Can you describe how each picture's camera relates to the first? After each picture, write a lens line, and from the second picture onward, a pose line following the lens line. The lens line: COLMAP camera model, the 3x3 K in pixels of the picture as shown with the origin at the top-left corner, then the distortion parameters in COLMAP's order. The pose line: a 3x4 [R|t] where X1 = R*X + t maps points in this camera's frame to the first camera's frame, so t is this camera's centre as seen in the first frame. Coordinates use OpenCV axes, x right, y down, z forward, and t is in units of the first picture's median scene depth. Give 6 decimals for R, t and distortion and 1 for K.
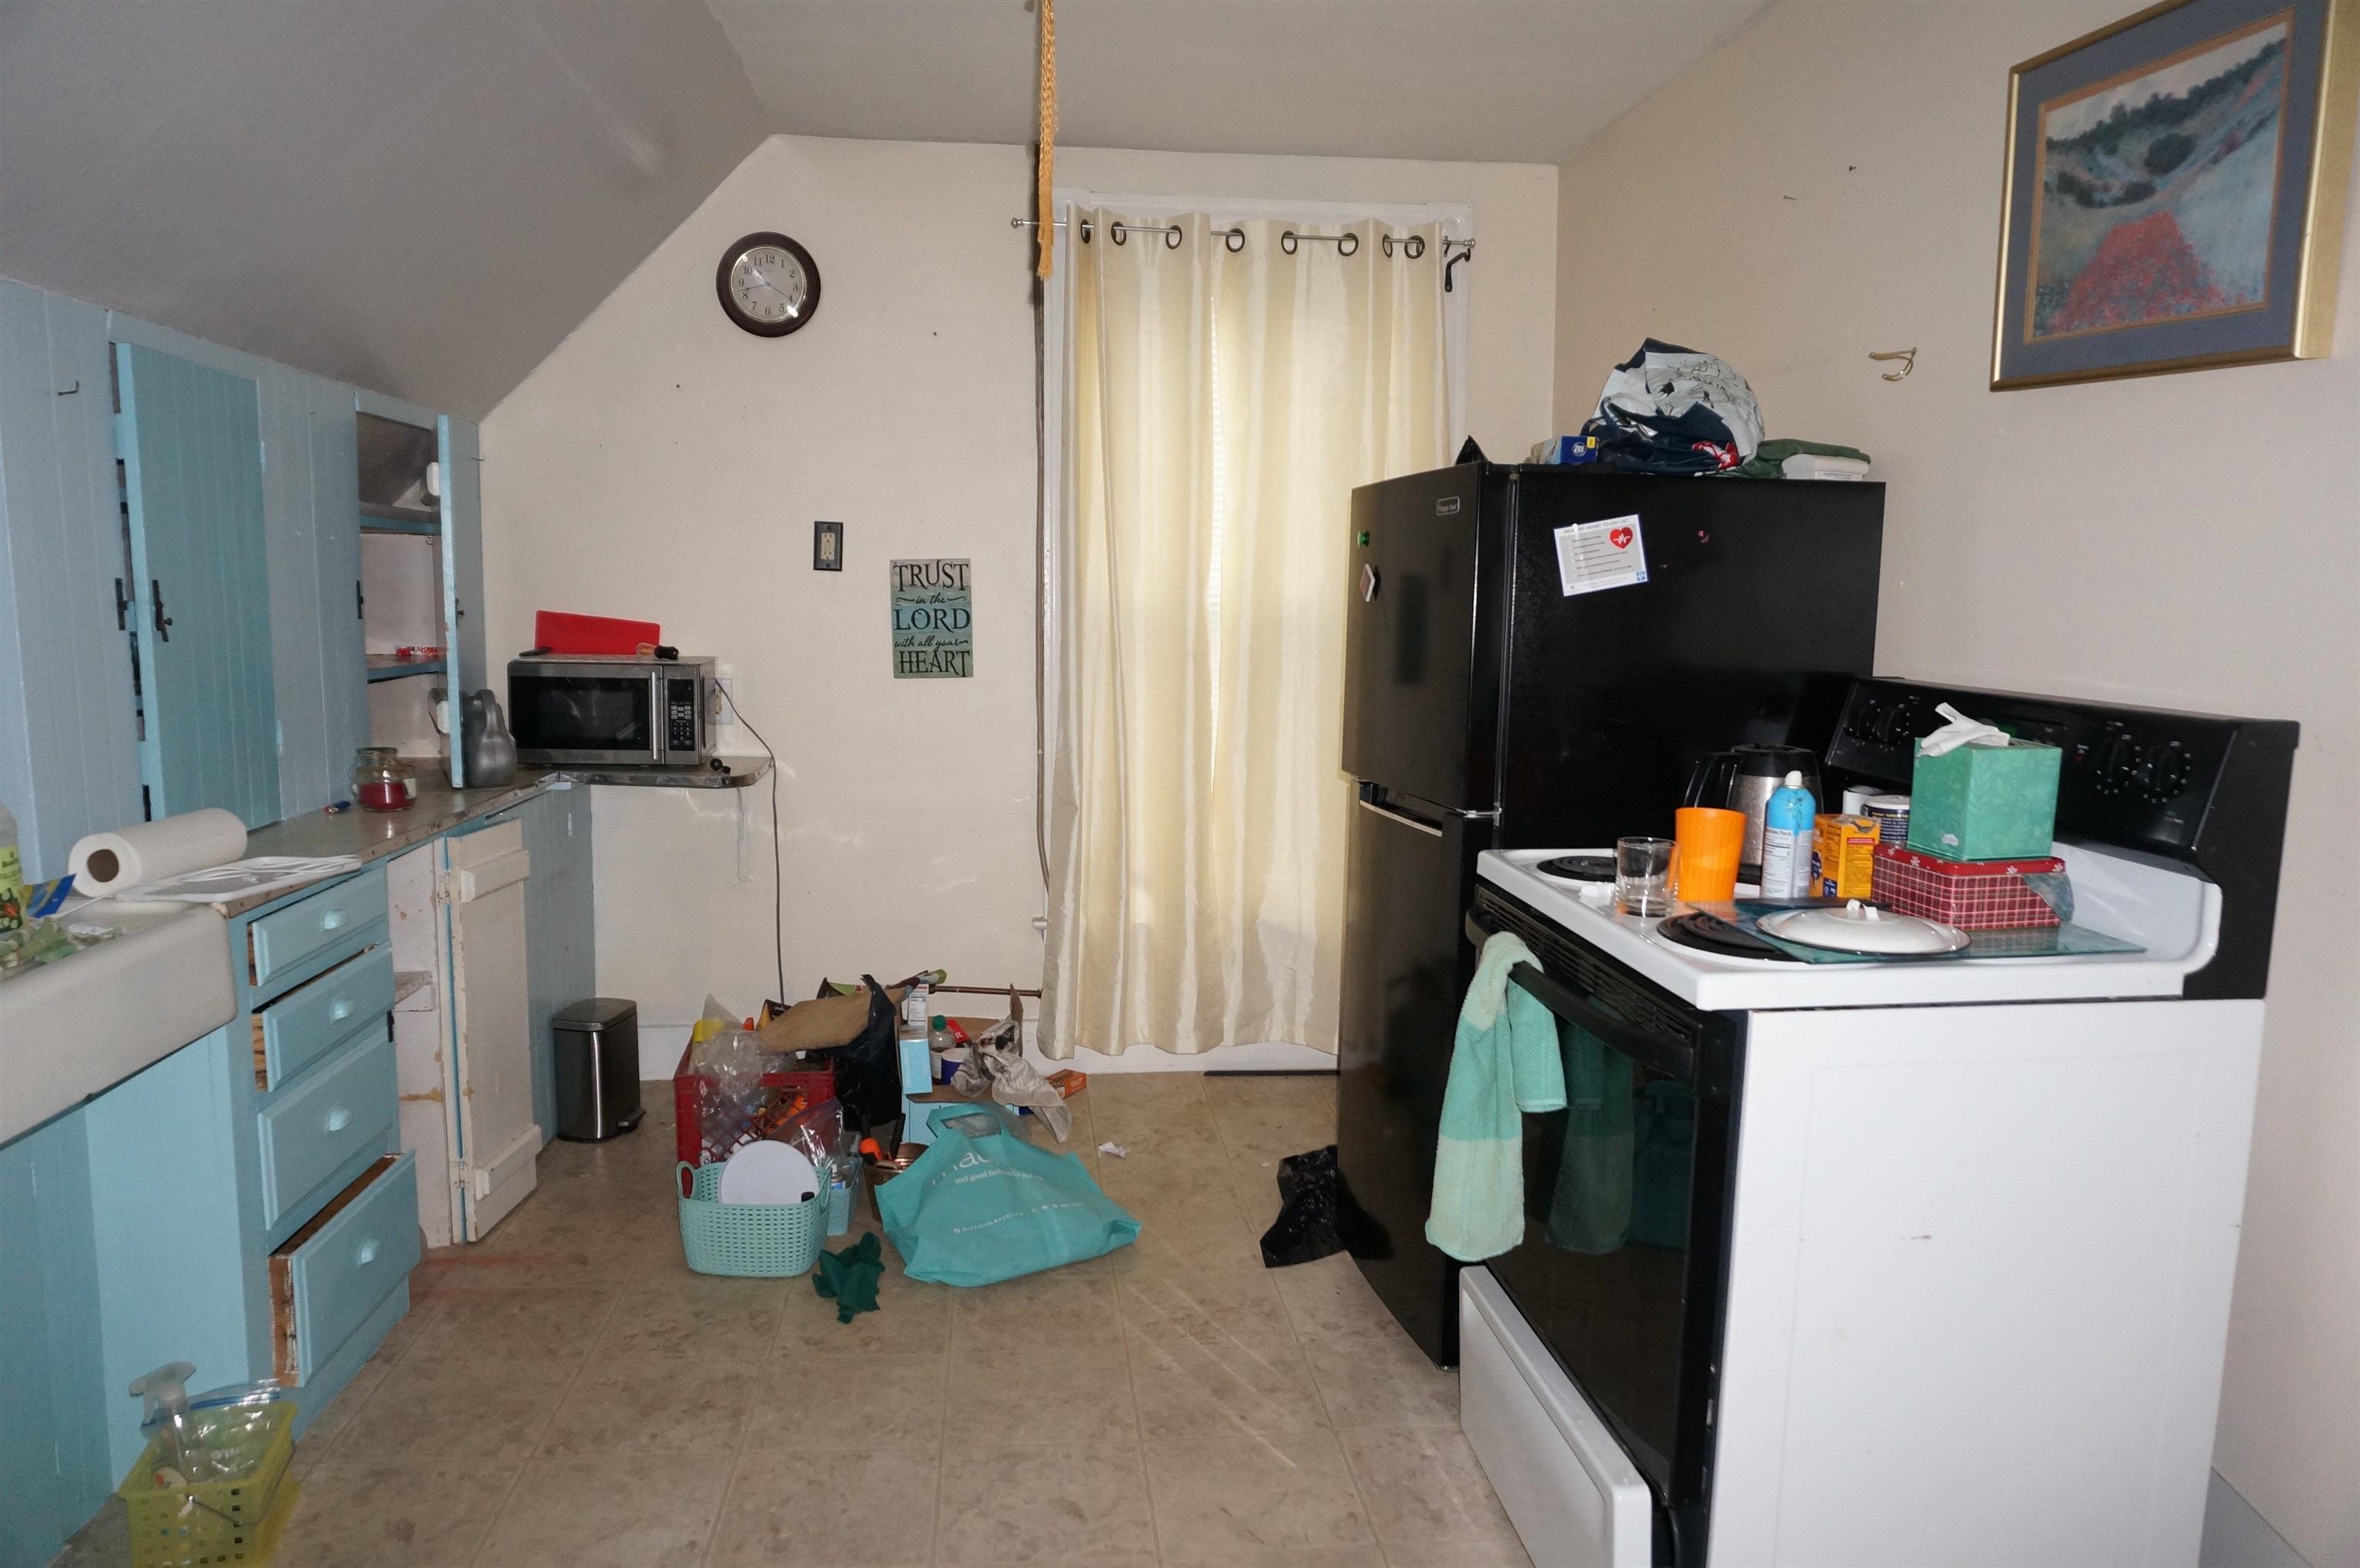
lens RADIAL K [[1570.6, 0, 1177.1], [0, 1570.6, 783.2], [0, 0, 1]] dist [-0.042135, 0.011295]
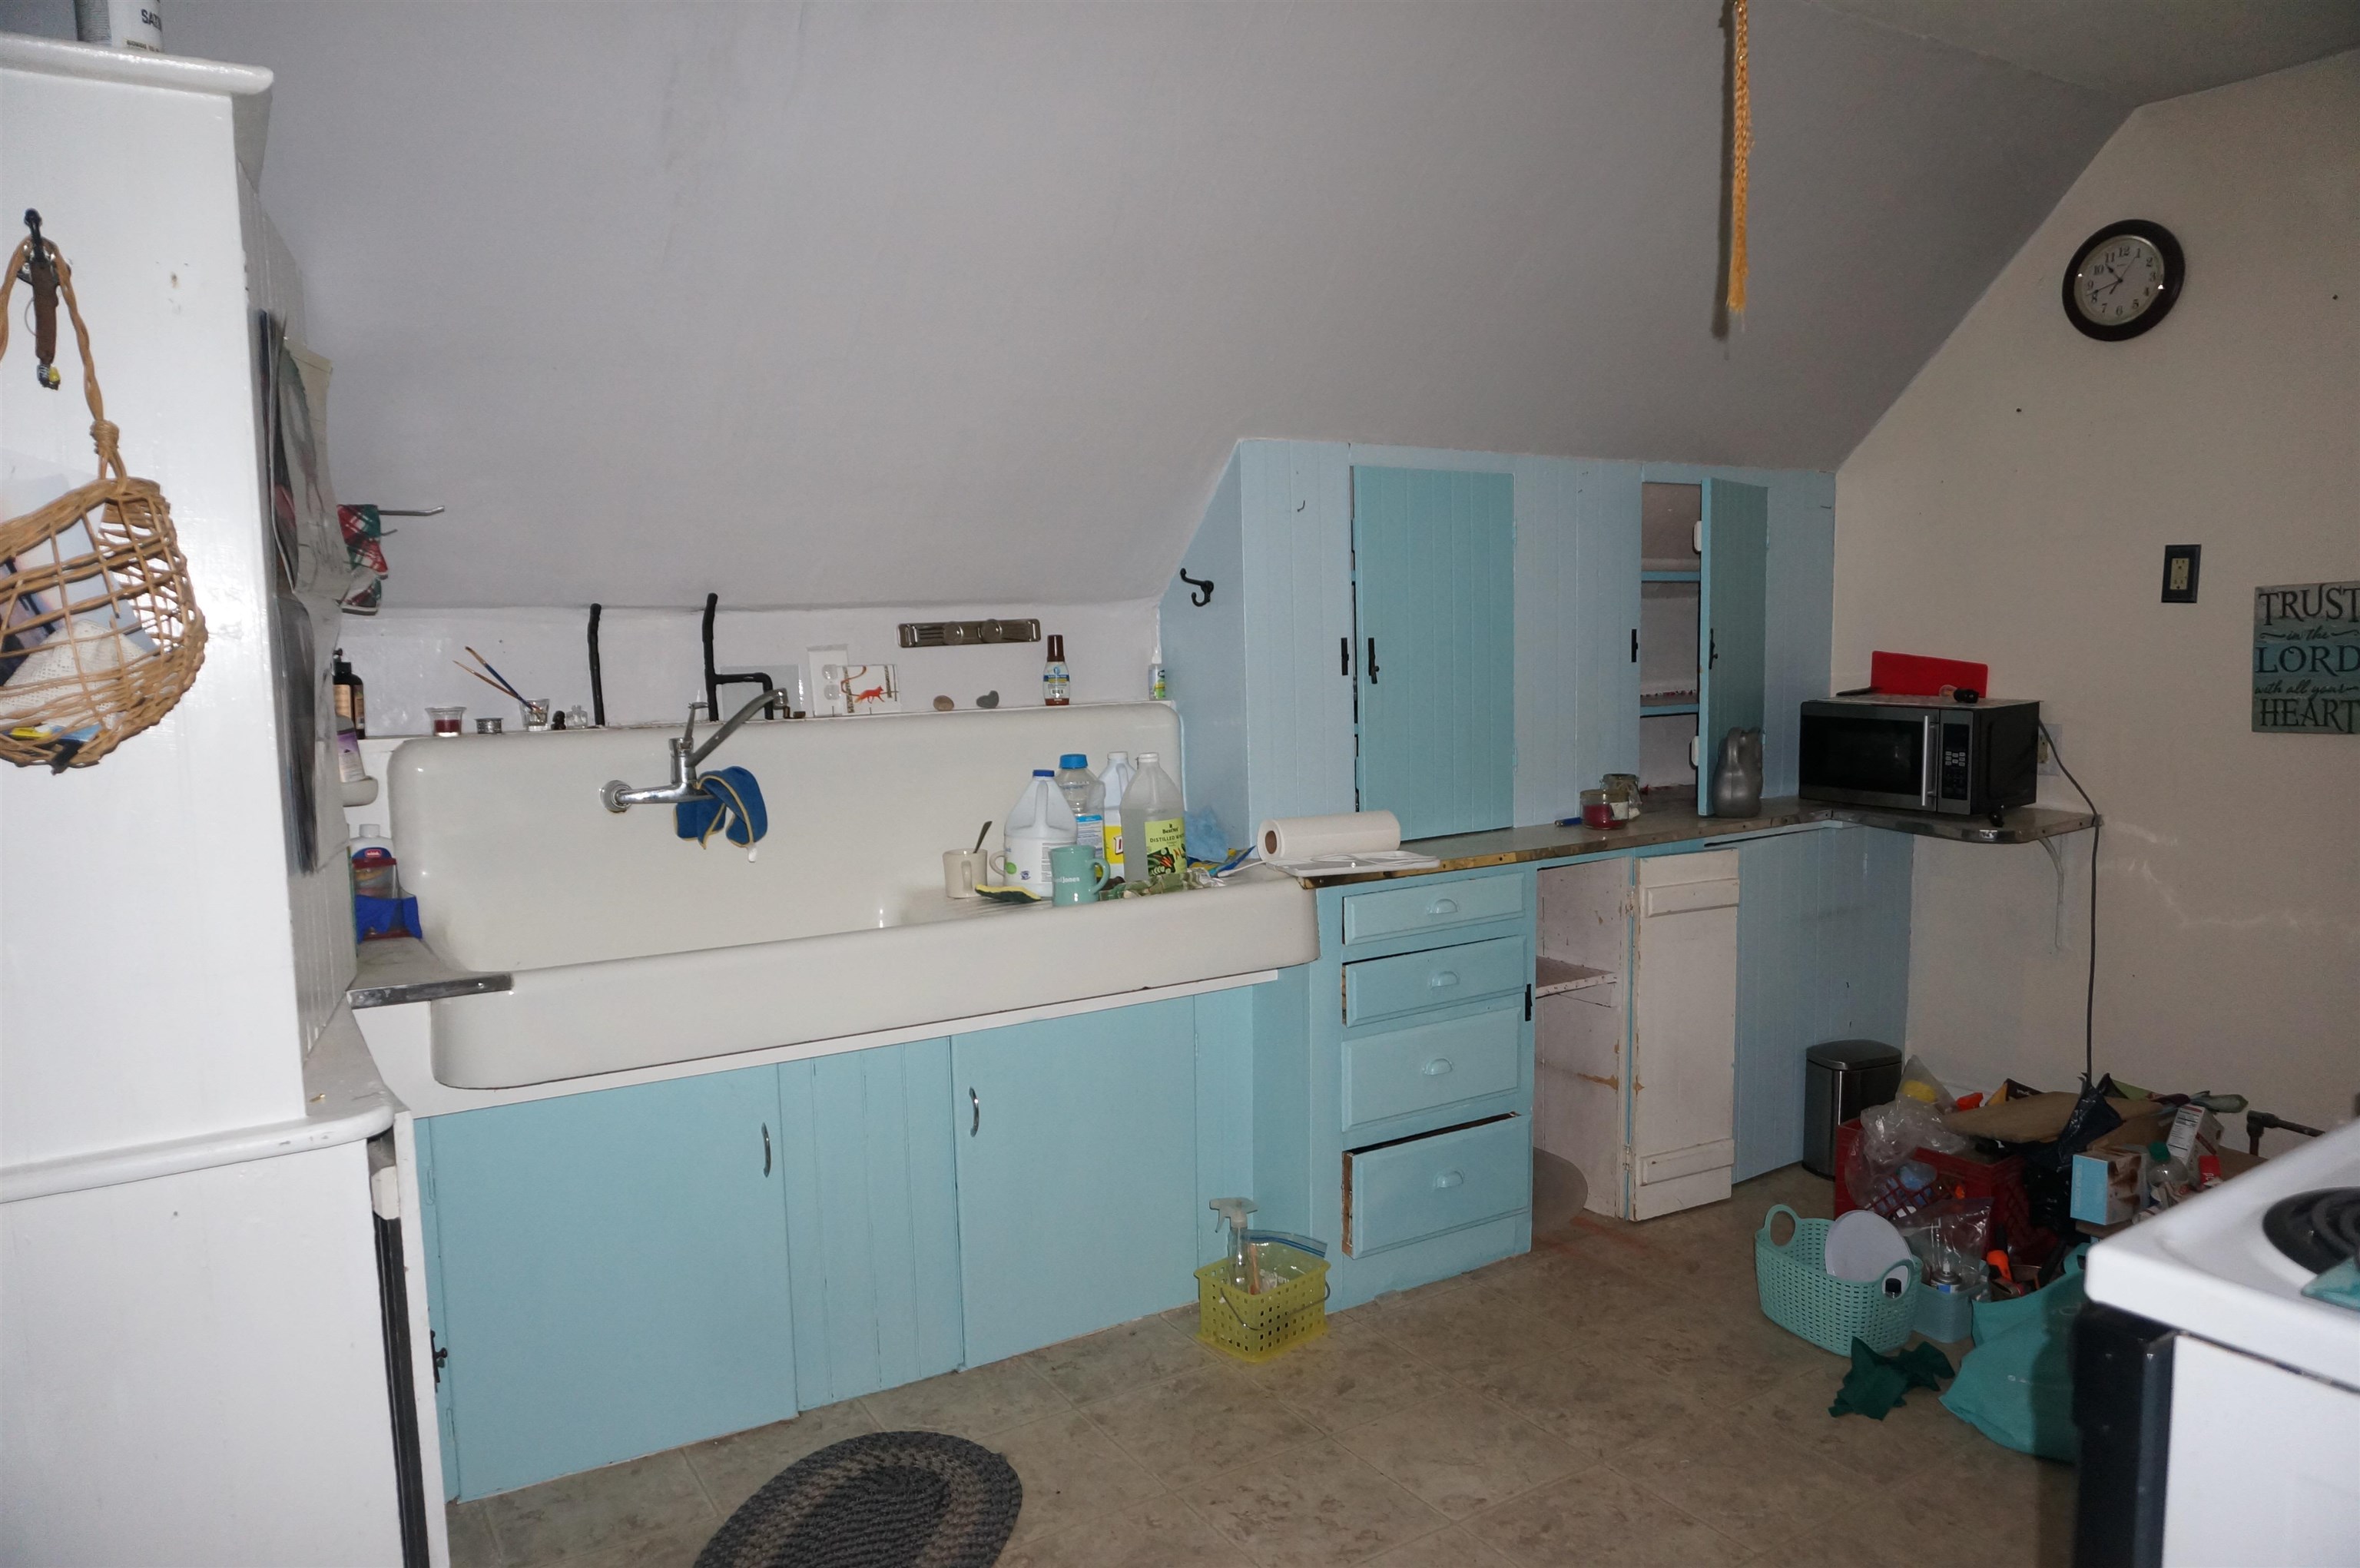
lens RADIAL K [[1570.6, 0, 1182.5], [0, 1570.6, 787.1], [0, 0, 1]] dist [-0.042135, 0.011295]
pose [[0.443428, 0.069906, -0.893580, 0.318302], [-0.080812, 0.996012, 0.037817, -0.025910], [0.892659, 0.055443, 0.447309, 0.160372]]
